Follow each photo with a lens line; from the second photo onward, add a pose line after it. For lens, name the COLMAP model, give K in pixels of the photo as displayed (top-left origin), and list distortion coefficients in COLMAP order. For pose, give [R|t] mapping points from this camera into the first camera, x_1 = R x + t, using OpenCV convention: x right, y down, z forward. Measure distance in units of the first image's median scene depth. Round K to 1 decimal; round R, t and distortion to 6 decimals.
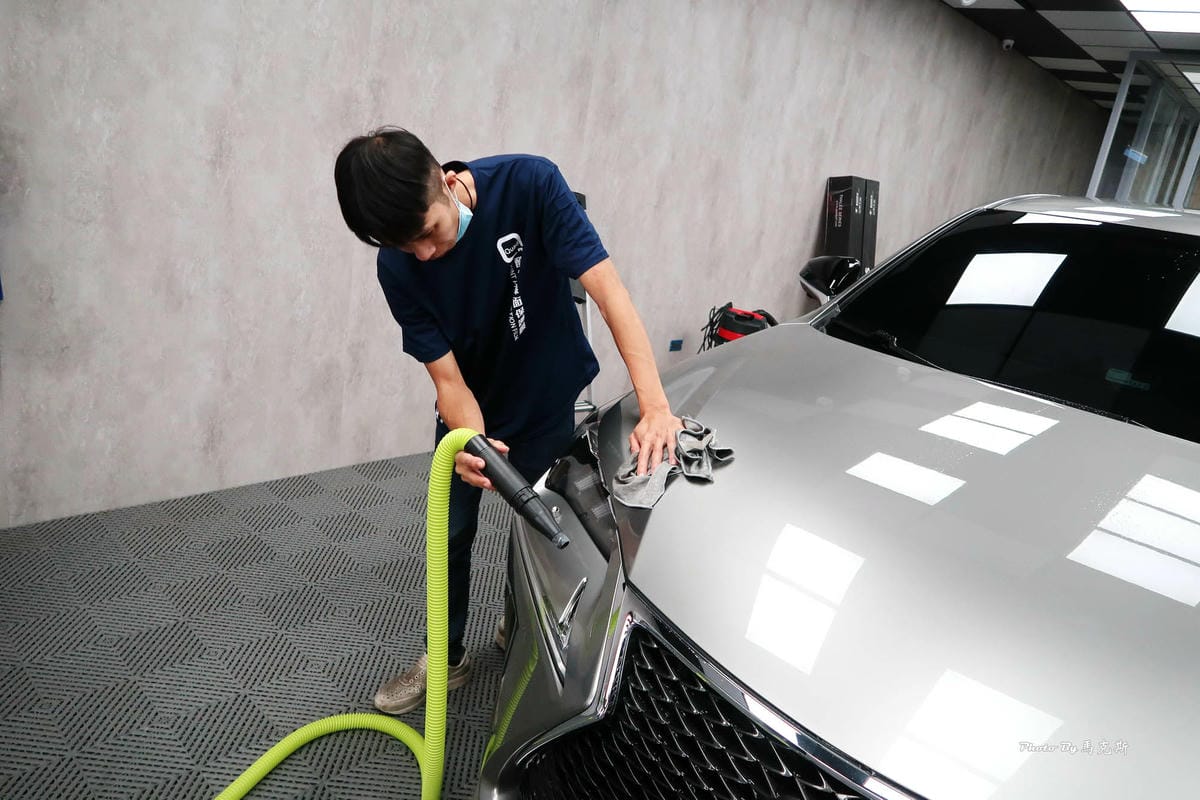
lens RADIAL K [[795.6, 0, 599.4], [0, 795.6, 353.5], [0, 0, 1]] dist [0.001957, 0.000385]
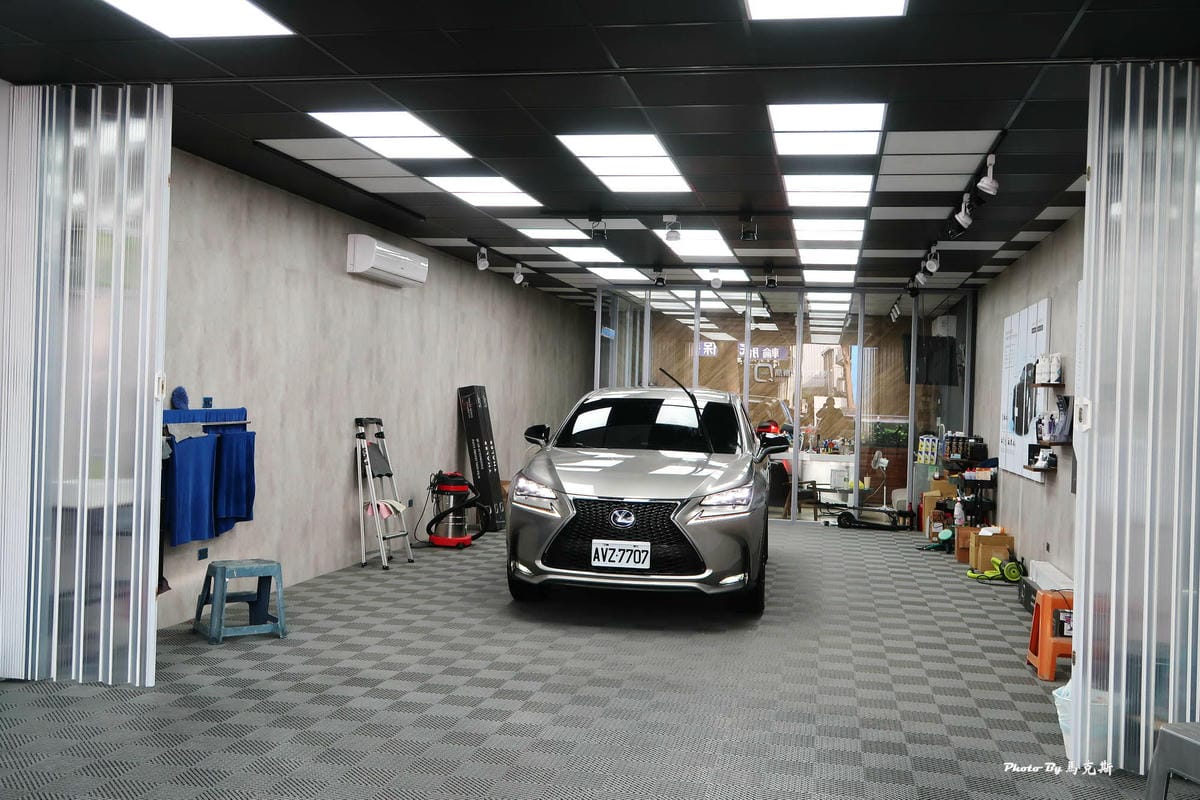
lens RADIAL K [[1220.8, 0, 600.0], [0, 1220.8, 400.0], [0, 0, 1]] dist [-0.083176, -0.000516]
pose [[0.830301, -0.146691, 0.537664, -0.769948], [0.249745, 0.960384, -0.123654, 0.165883], [-0.498225, 0.236948, 0.834043, -1.127738]]
